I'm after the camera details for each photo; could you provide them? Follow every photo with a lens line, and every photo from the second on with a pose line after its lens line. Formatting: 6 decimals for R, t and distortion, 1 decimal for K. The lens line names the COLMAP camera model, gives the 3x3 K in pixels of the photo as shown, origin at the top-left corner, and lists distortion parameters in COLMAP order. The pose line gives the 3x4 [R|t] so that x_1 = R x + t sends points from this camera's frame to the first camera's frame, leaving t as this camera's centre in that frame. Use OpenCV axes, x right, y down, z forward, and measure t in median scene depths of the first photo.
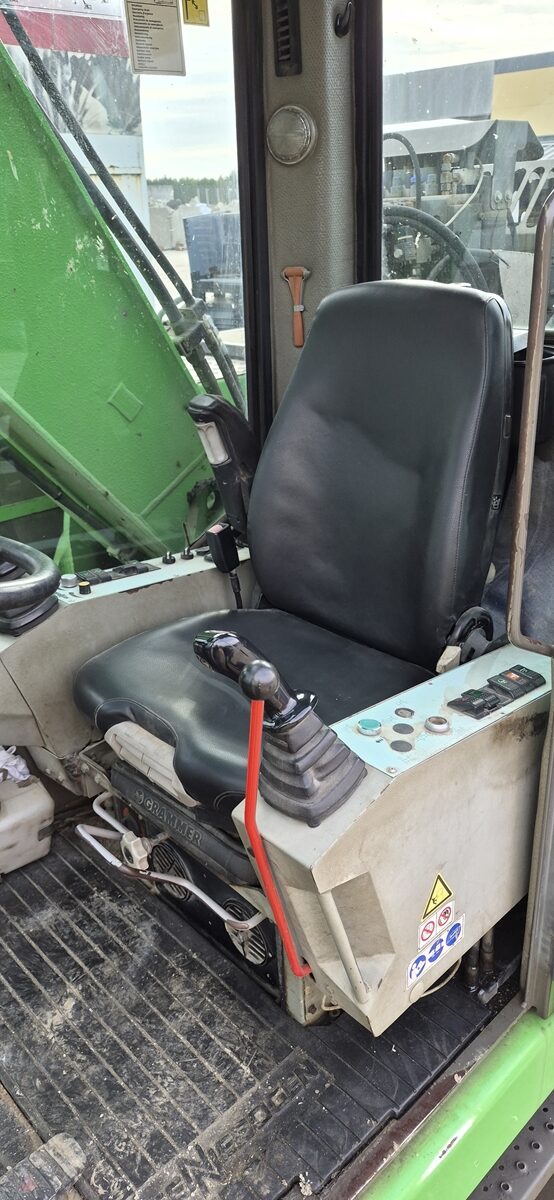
lens RADIAL K [[846.3, 0, 277.0], [0, 846.3, 600.0], [0, 0, 1]] dist [-0.000247, -0.001363]
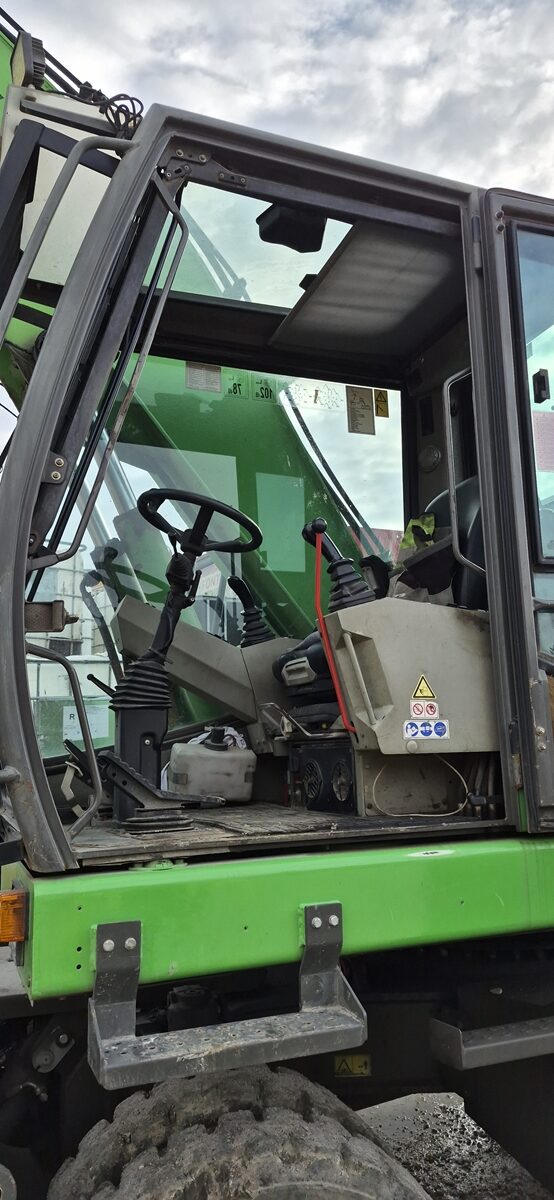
lens RADIAL K [[846.3, 0, 277.0], [0, 846.3, 600.0], [0, 0, 1]] dist [-0.000247, -0.001363]
pose [[0.927941, -0.047241, -0.369720, 0.570864], [-0.170312, 0.828584, -0.533331, 1.197725], [0.331539, 0.557868, 0.760832, -0.627965]]
